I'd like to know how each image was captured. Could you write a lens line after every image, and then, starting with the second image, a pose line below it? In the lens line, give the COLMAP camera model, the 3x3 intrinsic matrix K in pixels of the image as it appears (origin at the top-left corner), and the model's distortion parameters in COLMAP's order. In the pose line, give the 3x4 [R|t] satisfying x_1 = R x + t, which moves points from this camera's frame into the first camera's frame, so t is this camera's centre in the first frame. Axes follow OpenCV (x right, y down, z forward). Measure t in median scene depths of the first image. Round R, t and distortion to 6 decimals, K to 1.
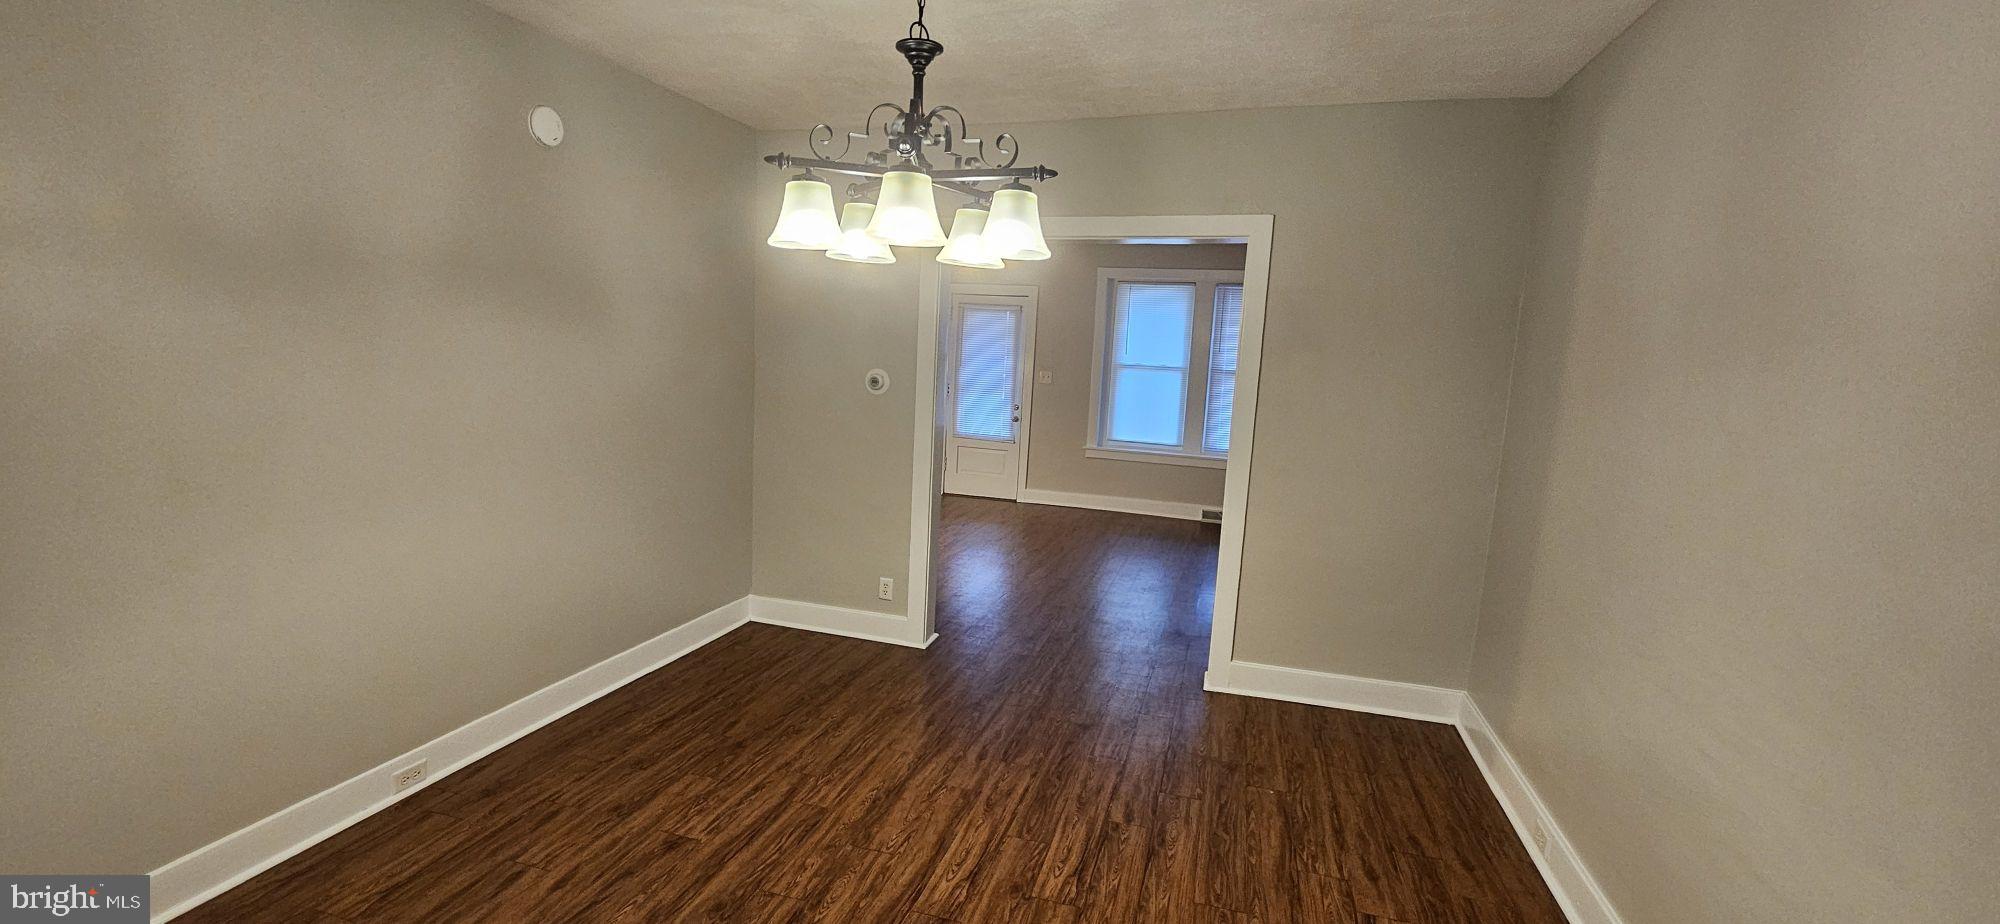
lens RADIAL K [[817.5, 0, 1000.0], [0, 817.5, 462.0], [0, 0, 1]] dist [-0.000307, -0.000096]
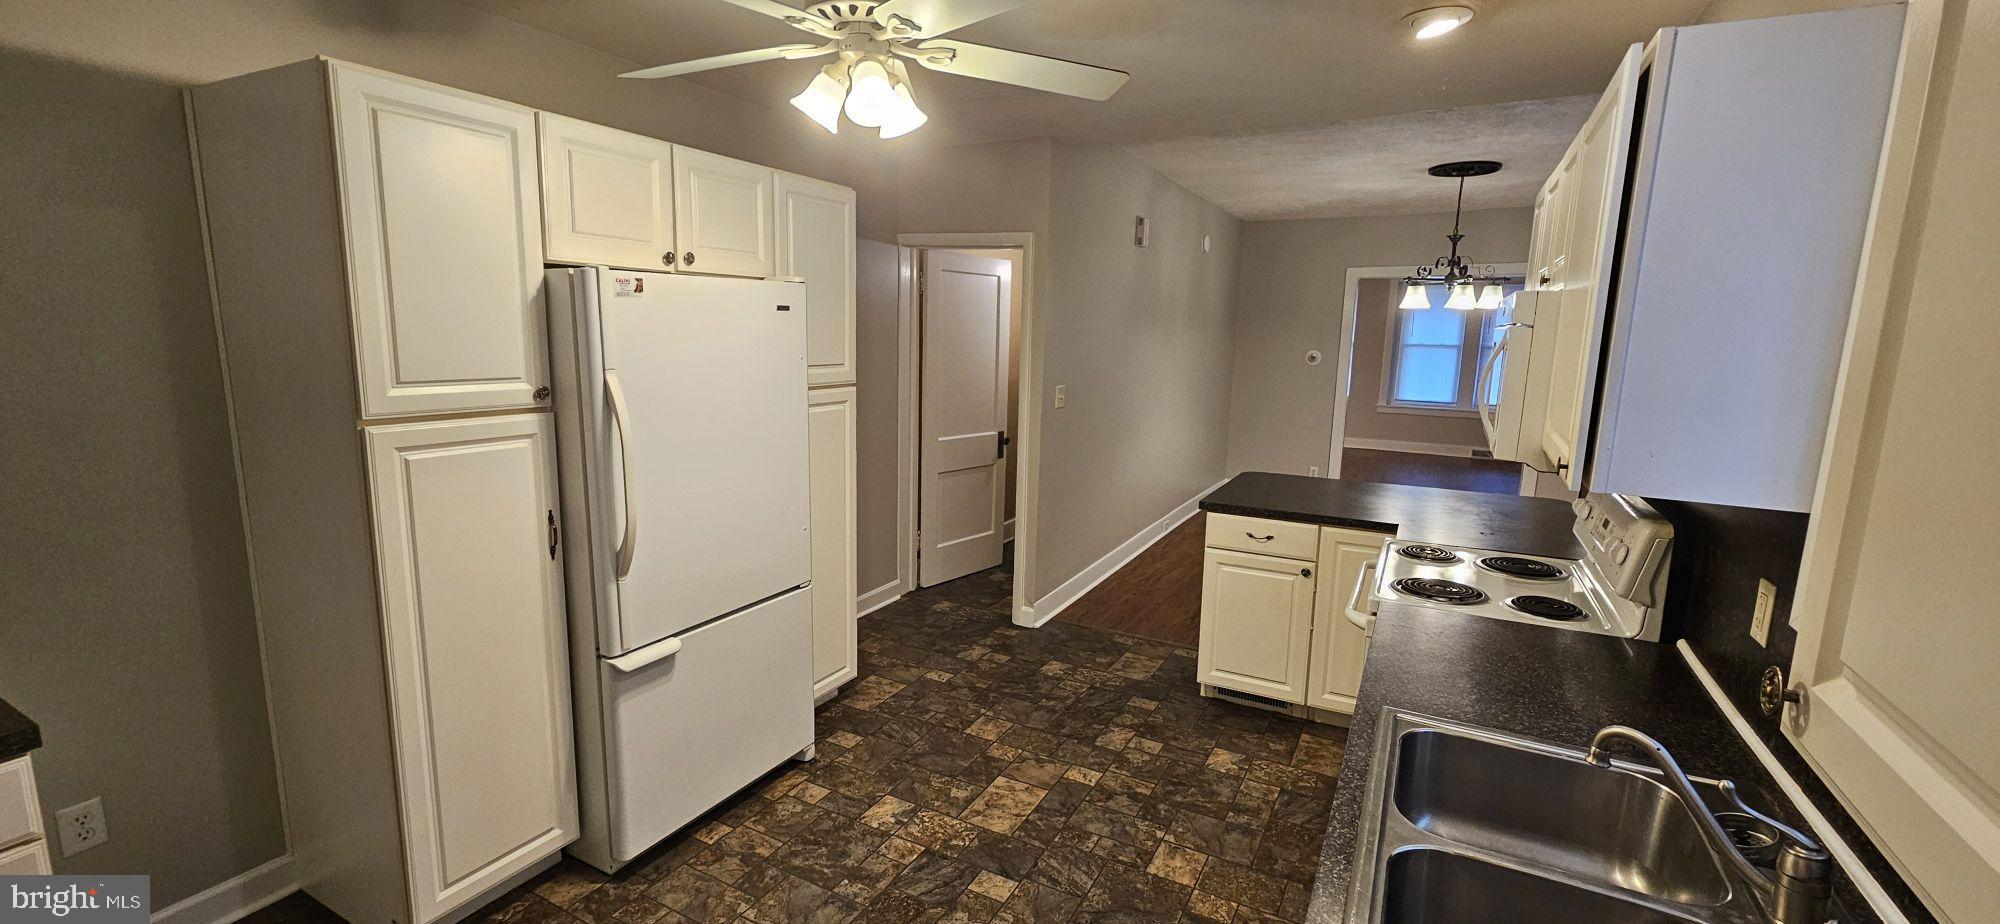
lens RADIAL K [[817.5, 0, 1000.0], [0, 817.5, 462.0], [0, 0, 1]] dist [-0.000307, -0.000096]
pose [[0.980576, 0.007454, -0.195996, -0.472125], [-0.002614, 0.999685, 0.024943, 0.087421], [0.196120, -0.023946, 0.980287, -0.899562]]
